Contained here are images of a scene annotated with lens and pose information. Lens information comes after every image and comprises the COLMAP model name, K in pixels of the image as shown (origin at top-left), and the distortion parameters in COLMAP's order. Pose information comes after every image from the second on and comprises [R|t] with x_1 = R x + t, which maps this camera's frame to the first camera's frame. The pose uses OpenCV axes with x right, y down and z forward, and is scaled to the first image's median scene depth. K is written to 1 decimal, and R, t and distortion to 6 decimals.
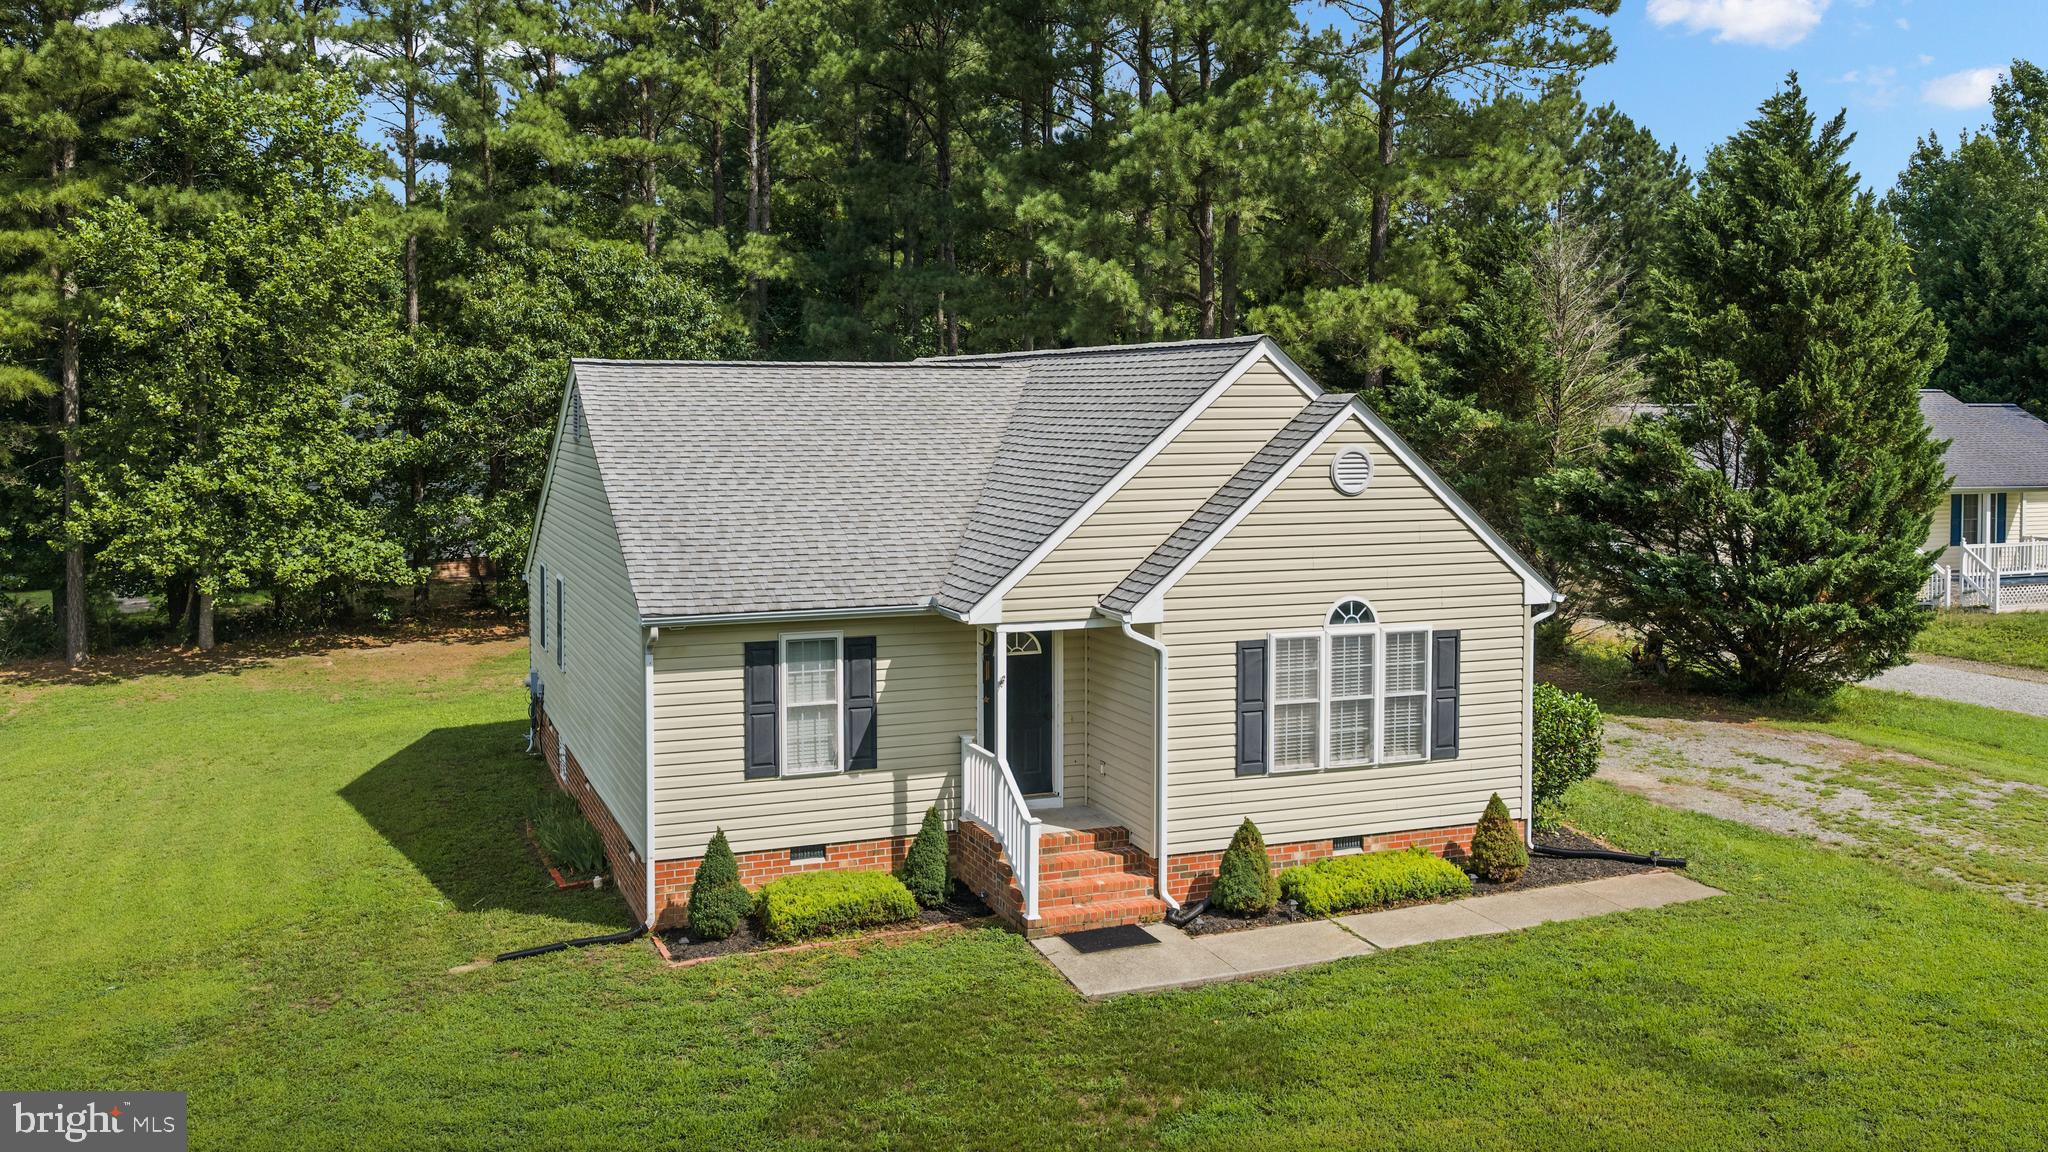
lens RADIAL K [[1761.1, 0, 1005.4], [0, 1761.1, 571.8], [0, 0, 1]] dist [-0.001037, -0.029324]
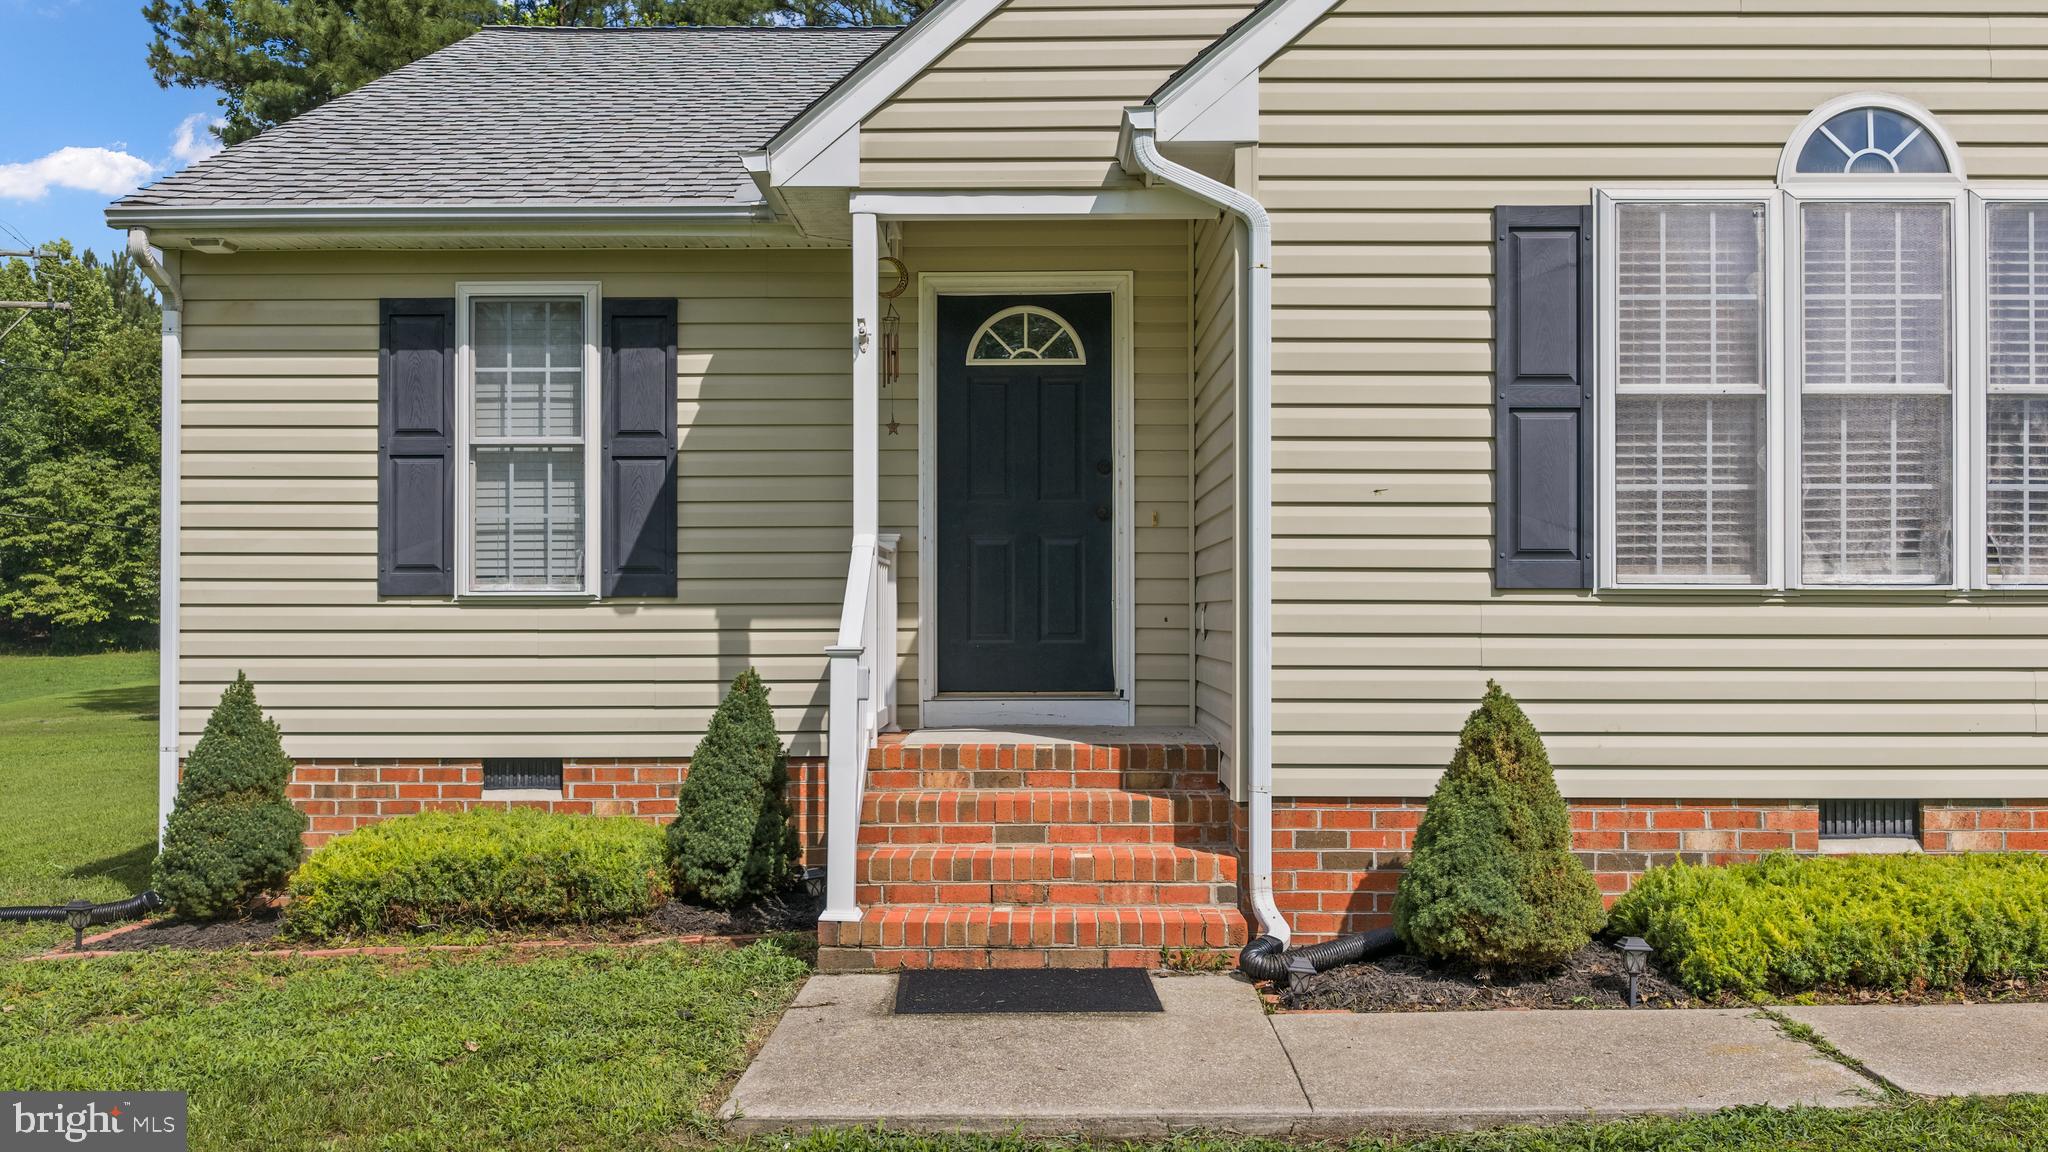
lens RADIAL K [[1761.1, 0, 947.4], [0, 1761.1, 650.5], [0, 0, 1]] dist [-0.001037, -0.029324]
pose [[0.915938, 0.004867, -0.401290, 0.172904], [-0.036876, 0.996717, -0.072078, 0.158057], [0.399622, 0.080817, 0.913111, 0.635027]]
